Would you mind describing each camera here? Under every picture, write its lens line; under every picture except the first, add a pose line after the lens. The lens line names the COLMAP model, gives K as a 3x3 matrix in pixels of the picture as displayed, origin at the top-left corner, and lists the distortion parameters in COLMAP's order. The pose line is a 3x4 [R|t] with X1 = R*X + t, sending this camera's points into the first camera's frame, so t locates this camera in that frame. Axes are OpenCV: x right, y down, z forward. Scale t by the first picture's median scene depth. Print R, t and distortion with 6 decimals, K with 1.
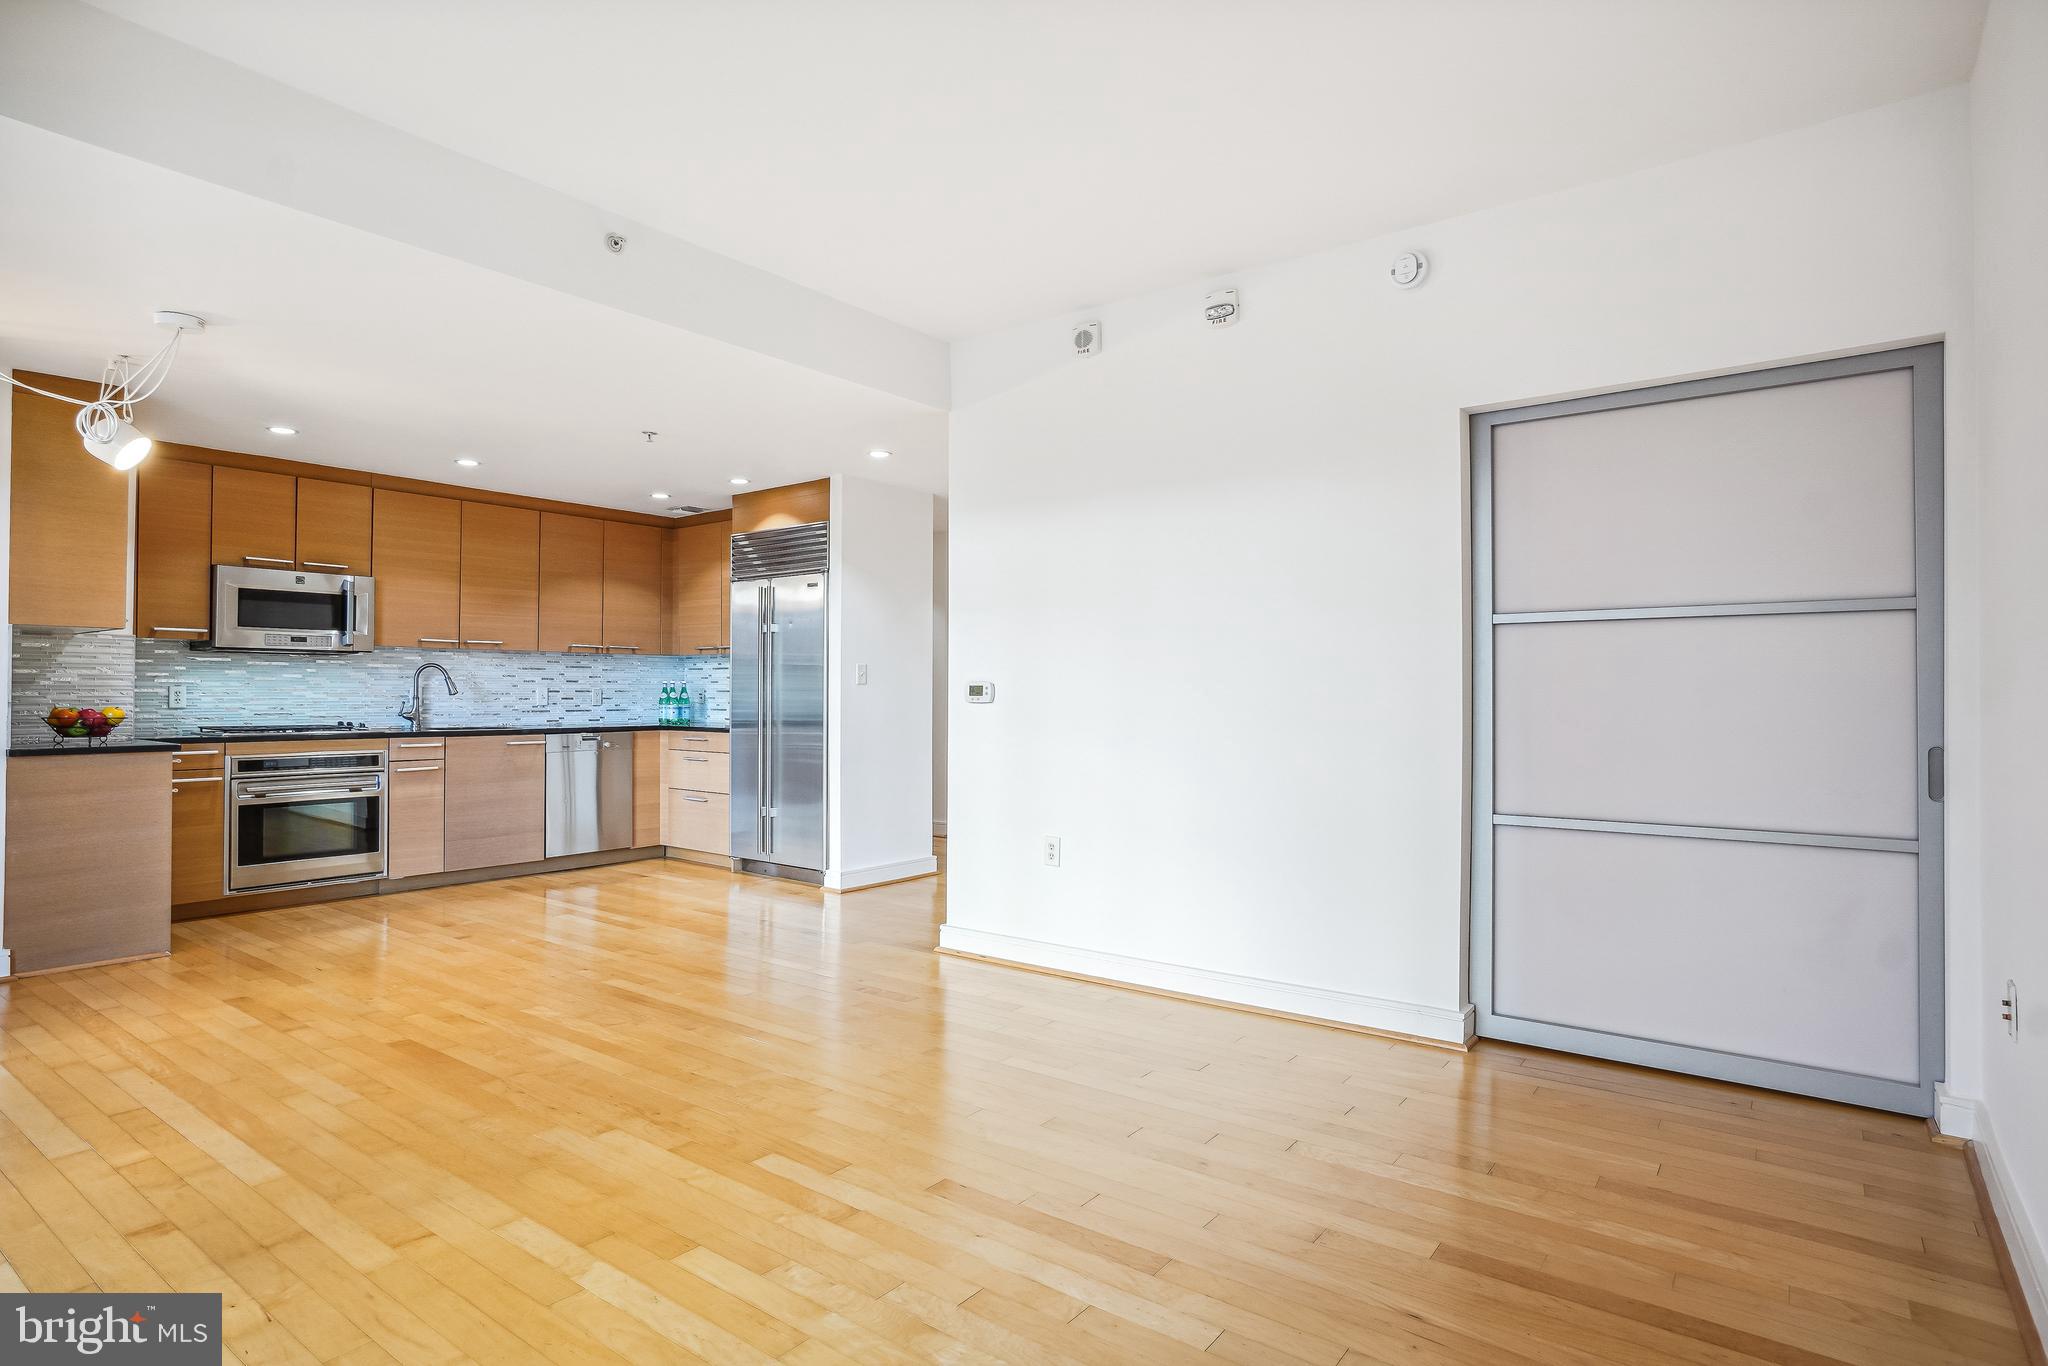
lens RADIAL K [[1068.4, 0, 1034.3], [0, 1068.4, 680.9], [0, 0, 1]] dist [-0.039729, 0.023507]
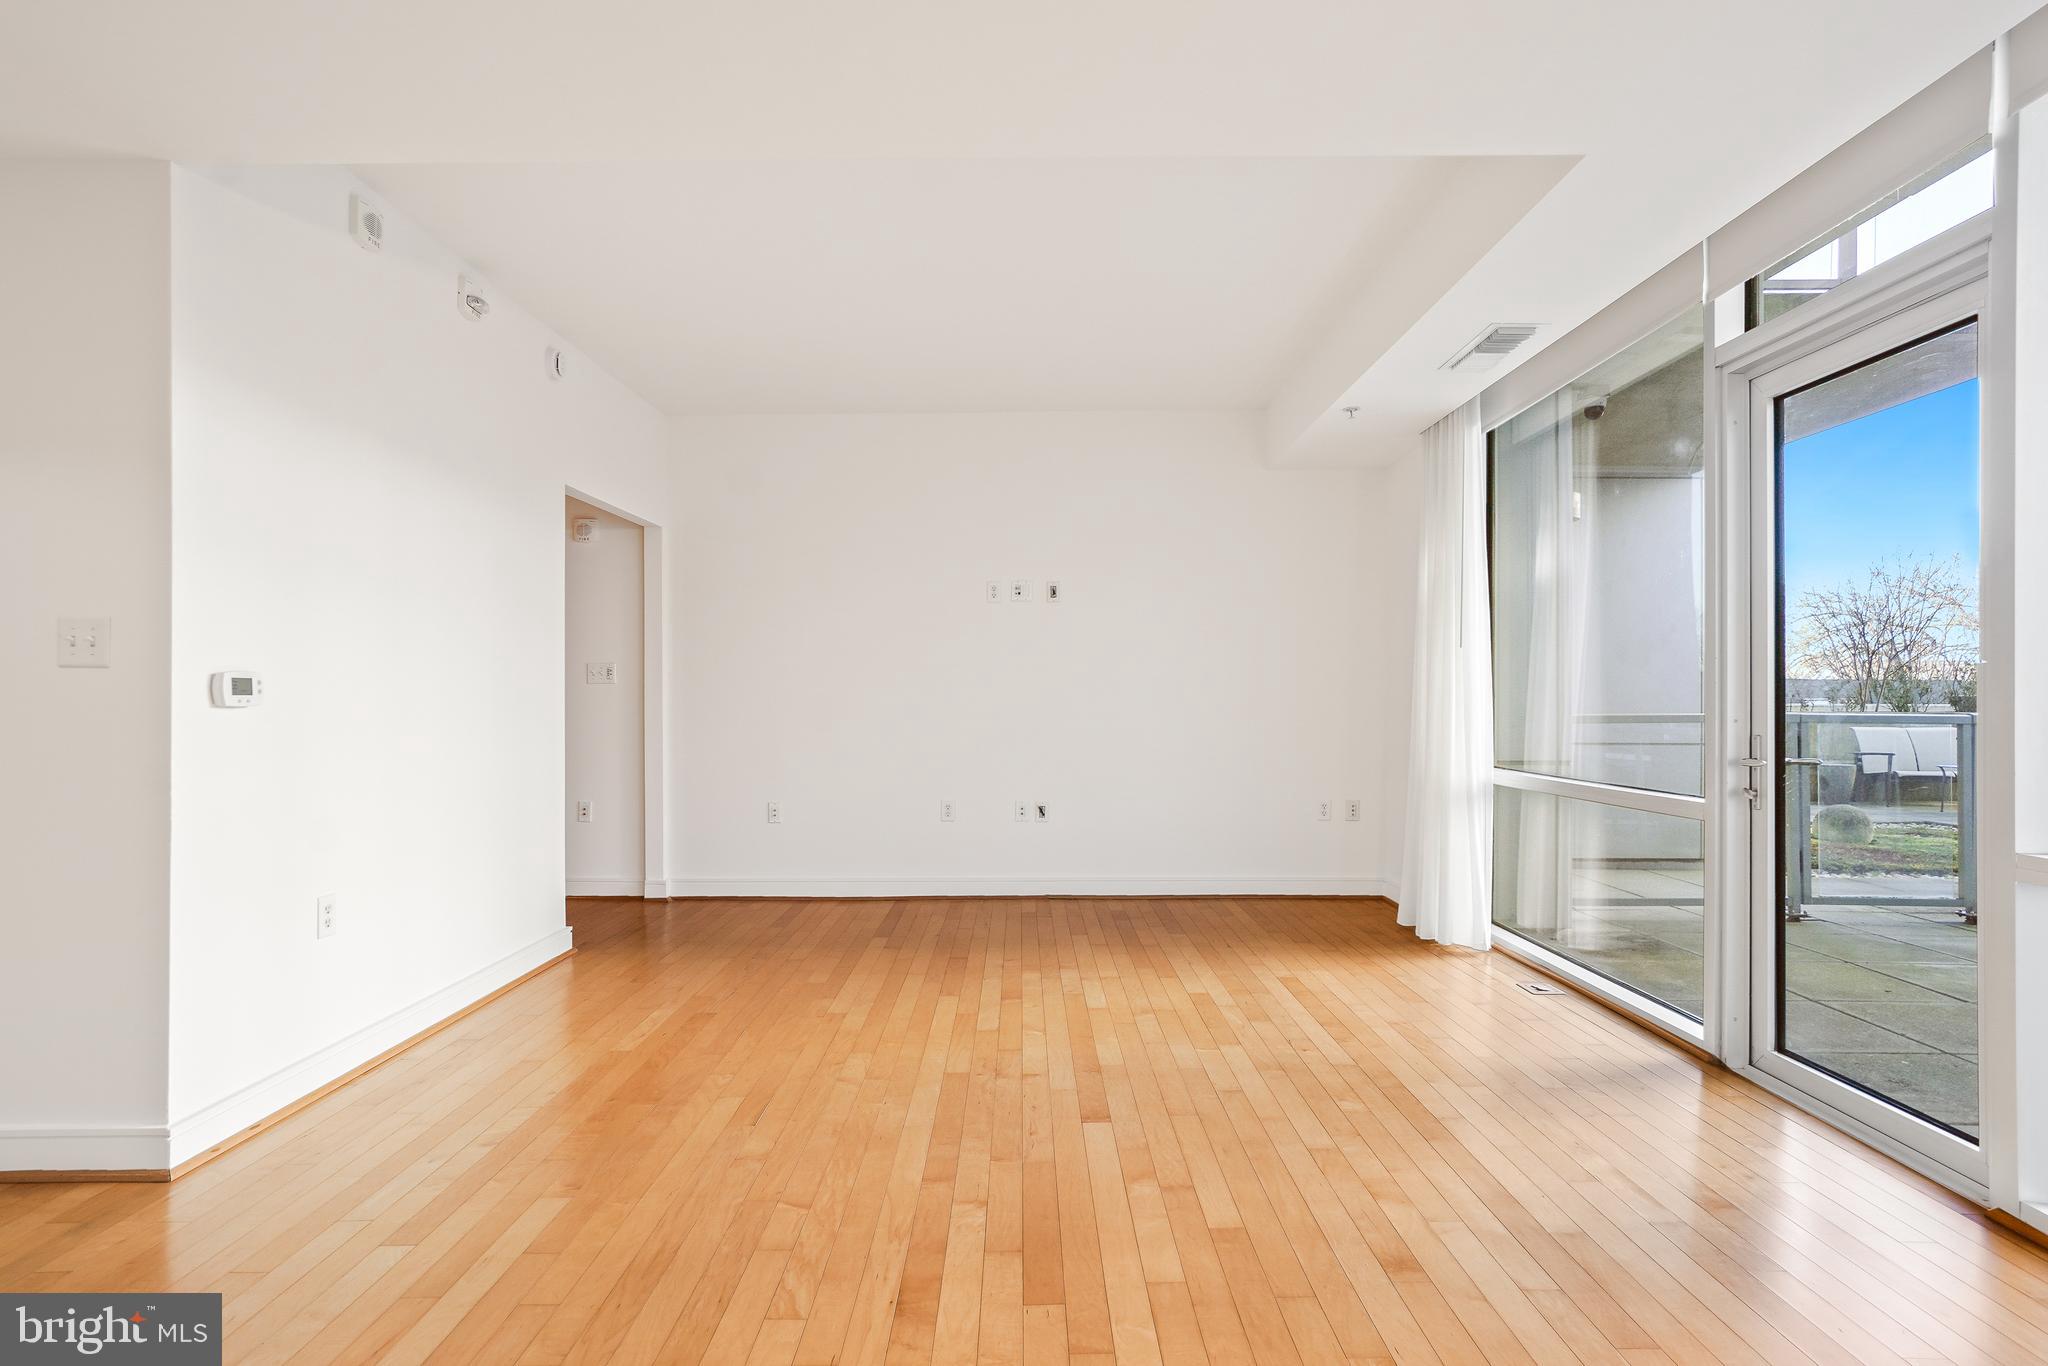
lens RADIAL K [[1063.5, 0, 1024.8], [0, 1063.5, 706.3], [0, 0, 1]] dist [-0.024791, 0.021122]
pose [[-0.594649, -0.006080, 0.803963, -0.551803], [-0.011553, 0.999933, -0.000984, 0.011022], [-0.803903, -0.009874, -0.594679, 0.705742]]
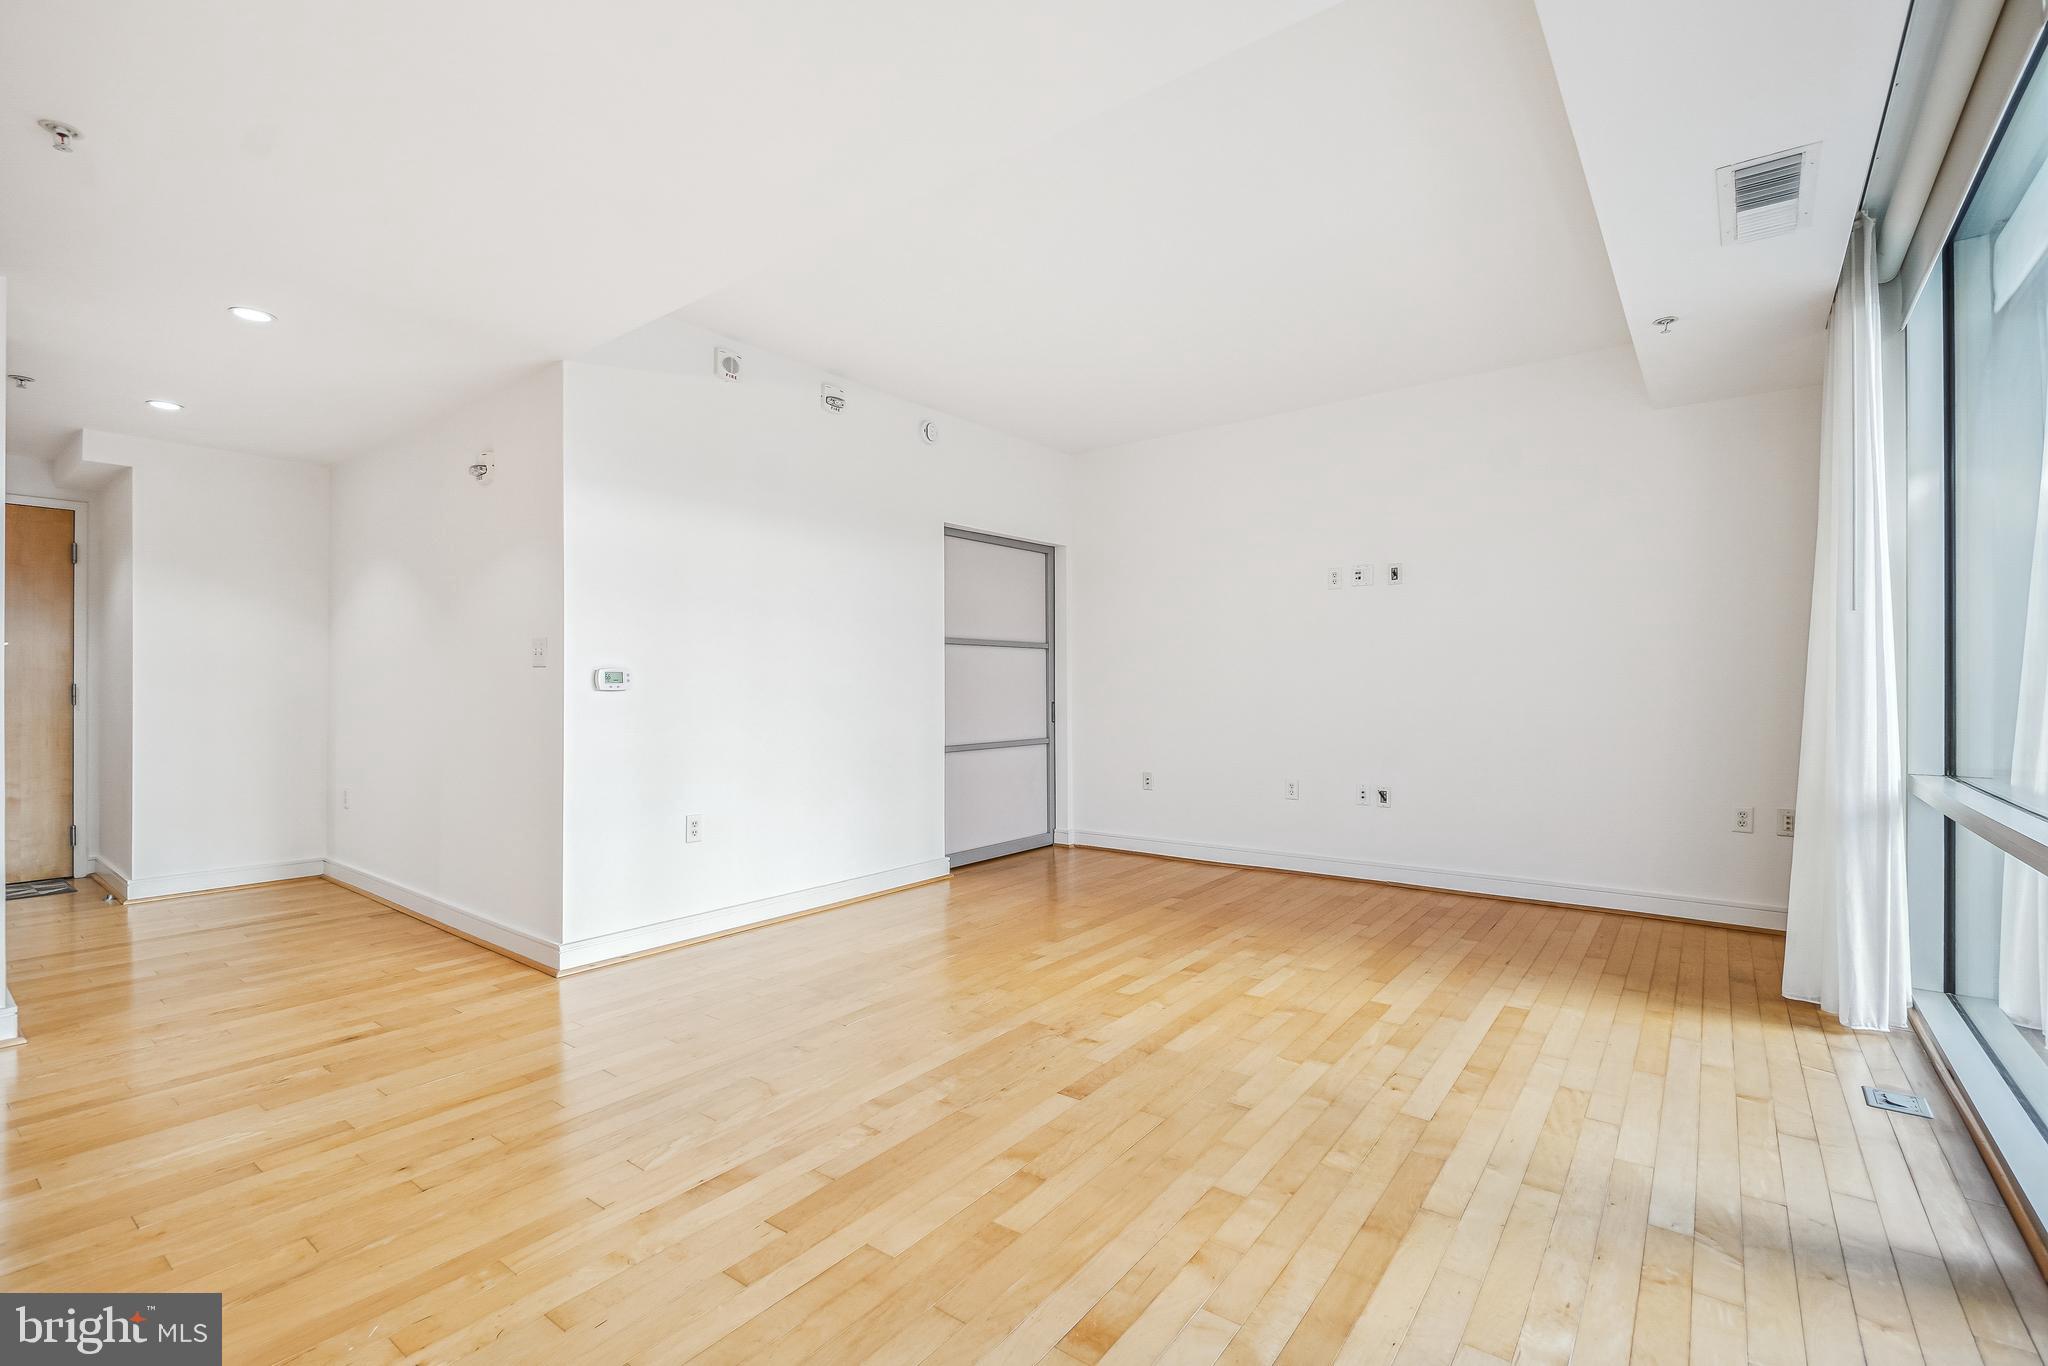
lens RADIAL K [[906.7, 0, 1037.8], [0, 906.7, 687.6], [0, 0, 1]] dist [-0.000175, -0.001583]
pose [[0.005315, -0.004328, 0.999977, -0.600050], [-0.010408, 0.999936, 0.004383, 0.007444], [-0.999932, -0.010431, 0.005269, 0.440097]]
